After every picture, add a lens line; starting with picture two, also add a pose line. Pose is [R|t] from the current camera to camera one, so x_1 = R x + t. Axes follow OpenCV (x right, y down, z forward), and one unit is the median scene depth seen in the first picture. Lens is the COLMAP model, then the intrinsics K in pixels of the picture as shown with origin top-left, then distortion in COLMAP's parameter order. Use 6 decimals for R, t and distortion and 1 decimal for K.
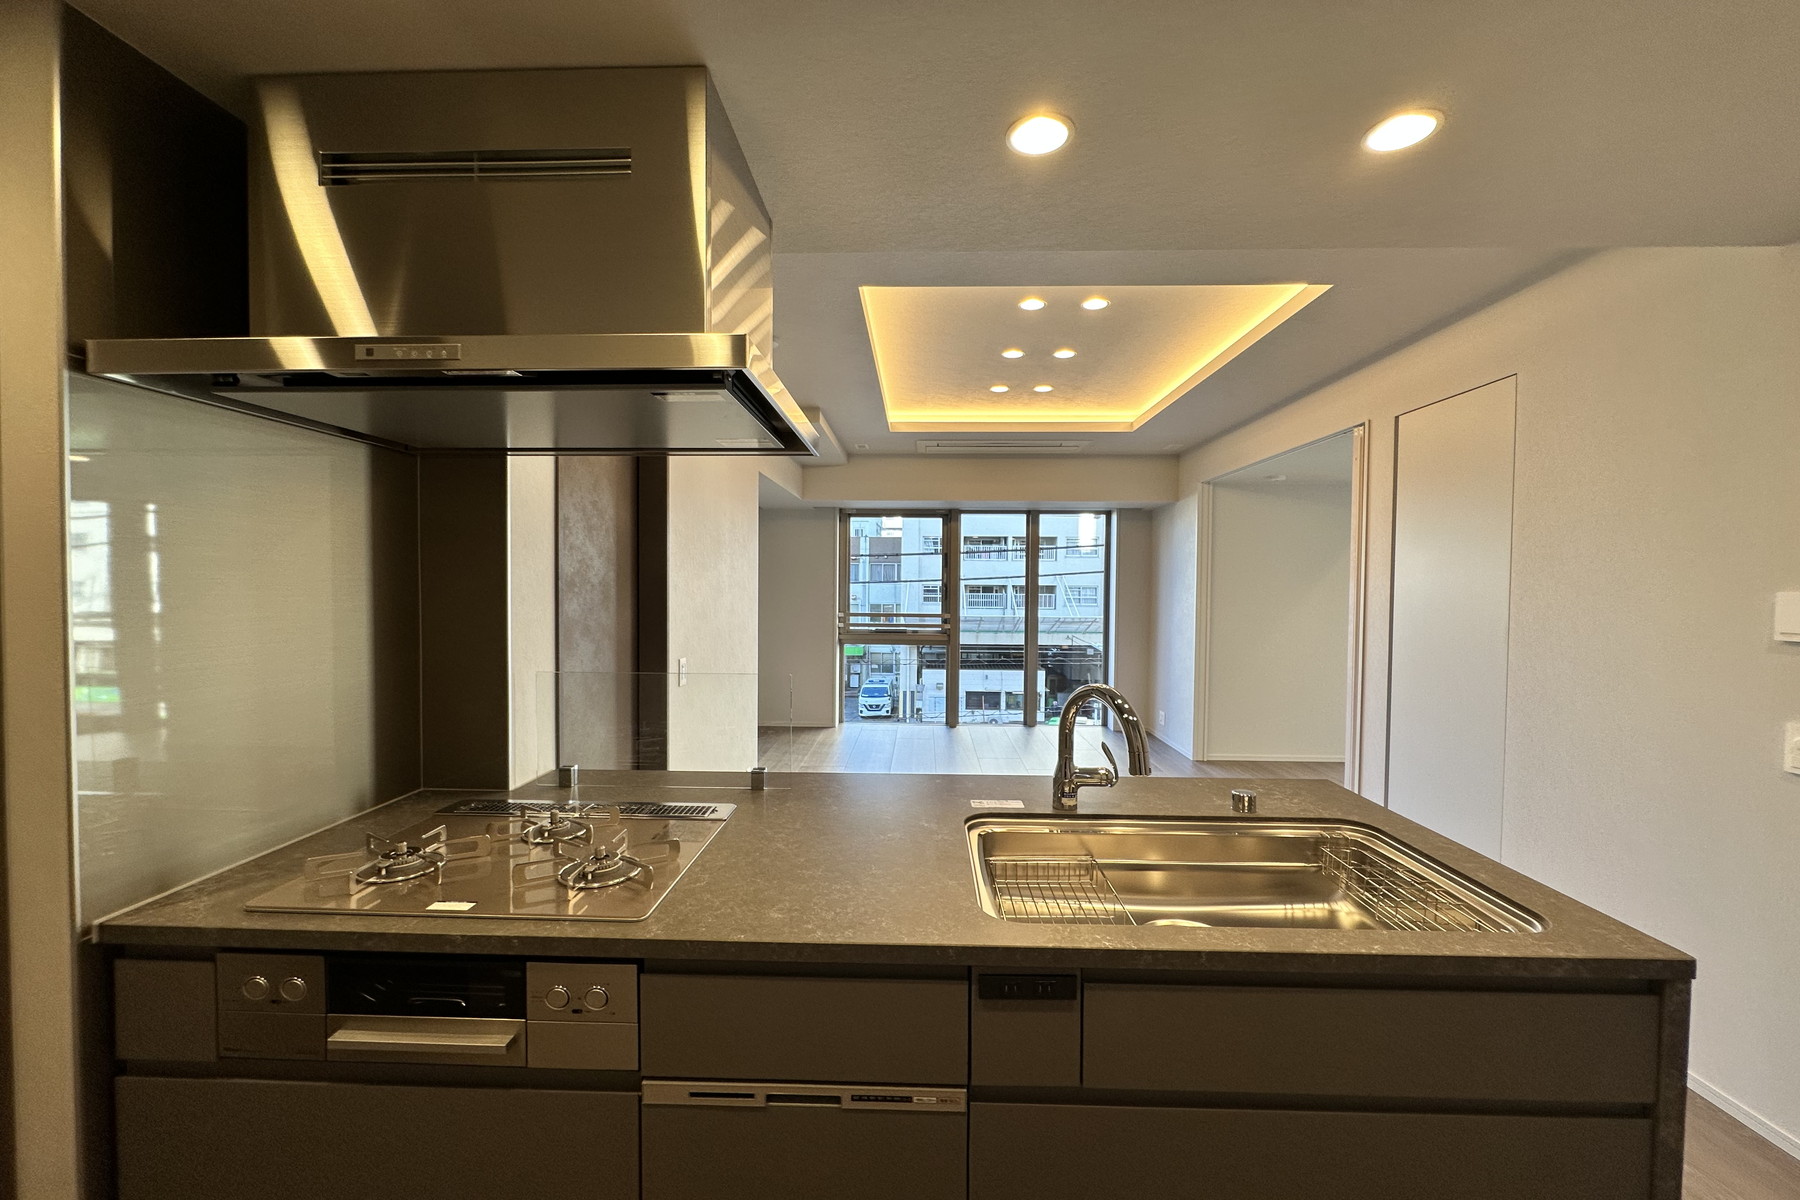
lens RADIAL K [[714.2, 0, 898.3], [0, 714.2, 598.5], [0, 0, 1]] dist [-0.004187, -0.000121]
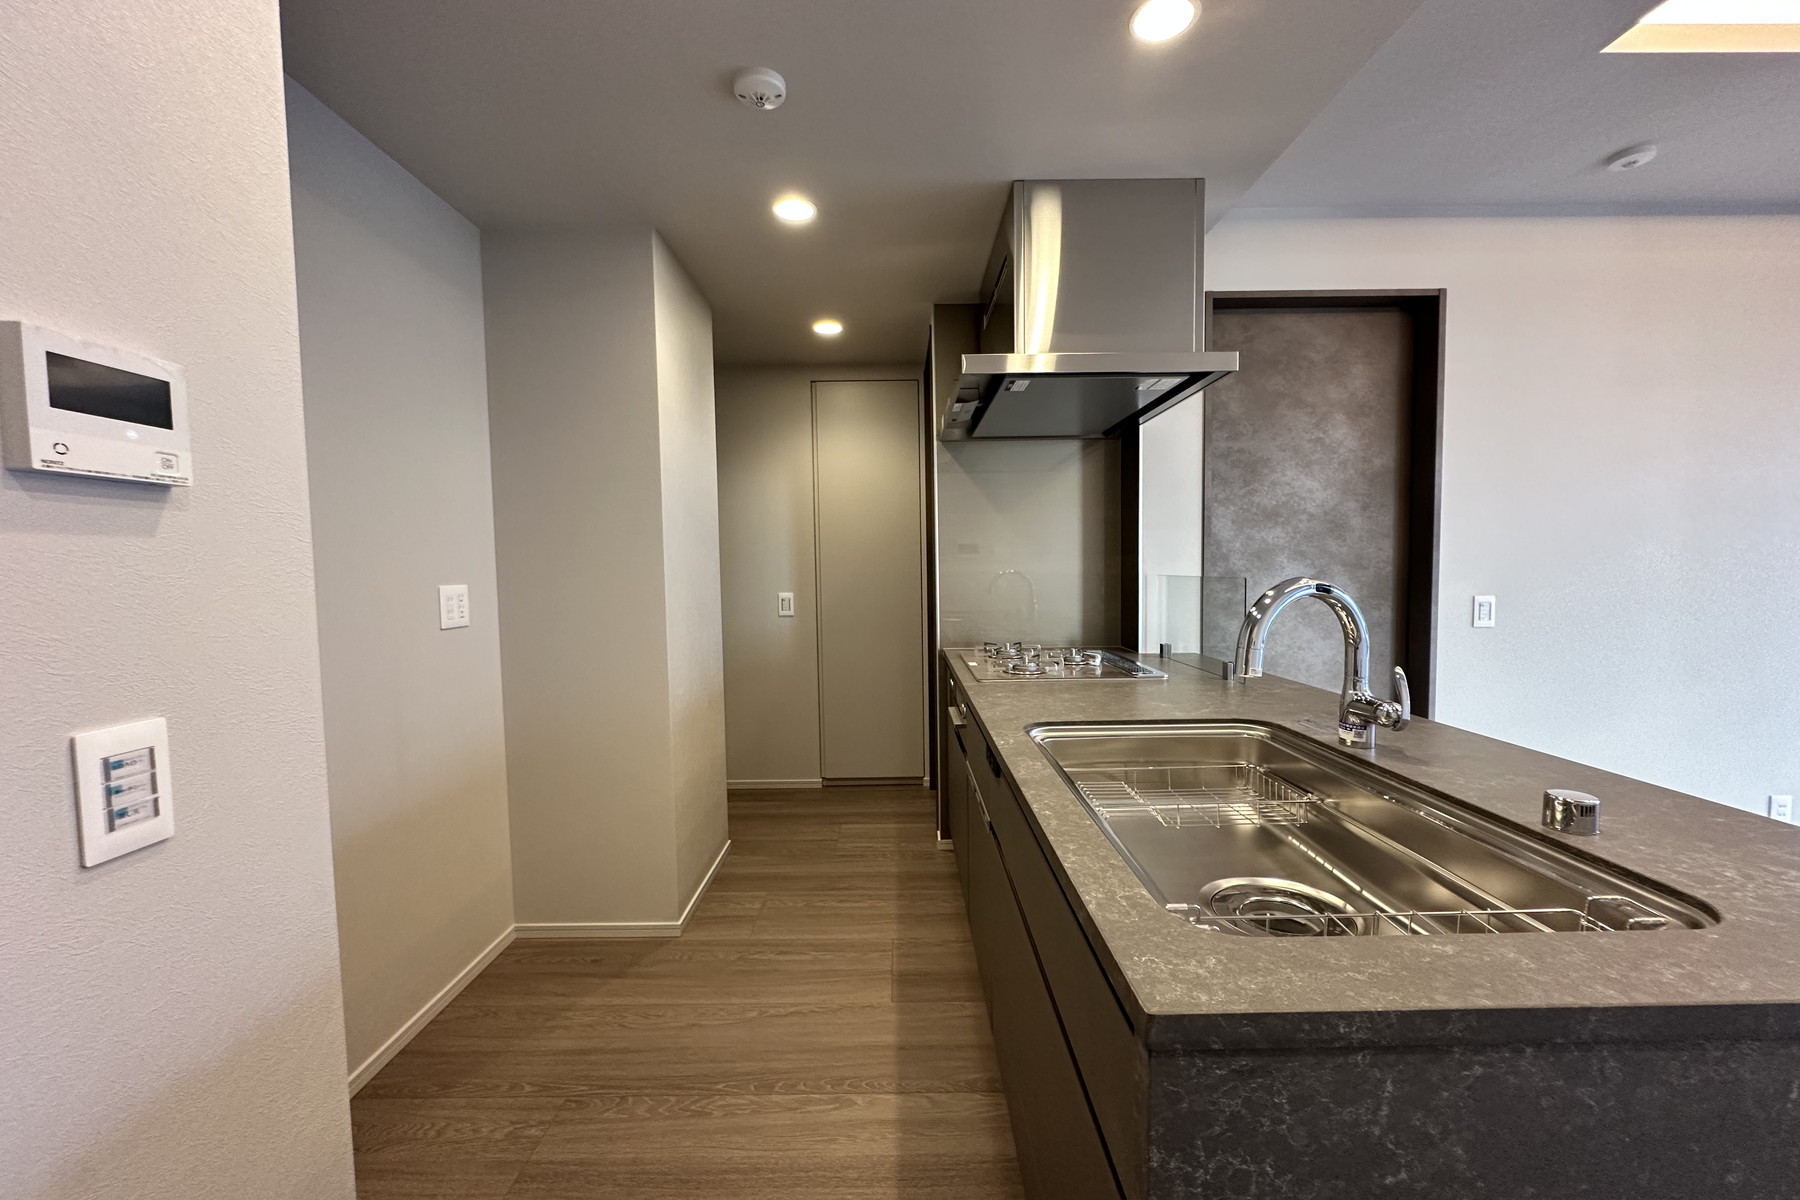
lens RADIAL K [[714.2, 0, 897.3], [0, 714.2, 600.6], [0, 0, 1]] dist [-0.004187, -0.000121]
pose [[0.027897, 0.042588, -0.998703, 0.234328], [-0.005734, 0.999082, 0.042444, 0.025058], [0.999594, 0.004542, 0.028116, 0.113656]]
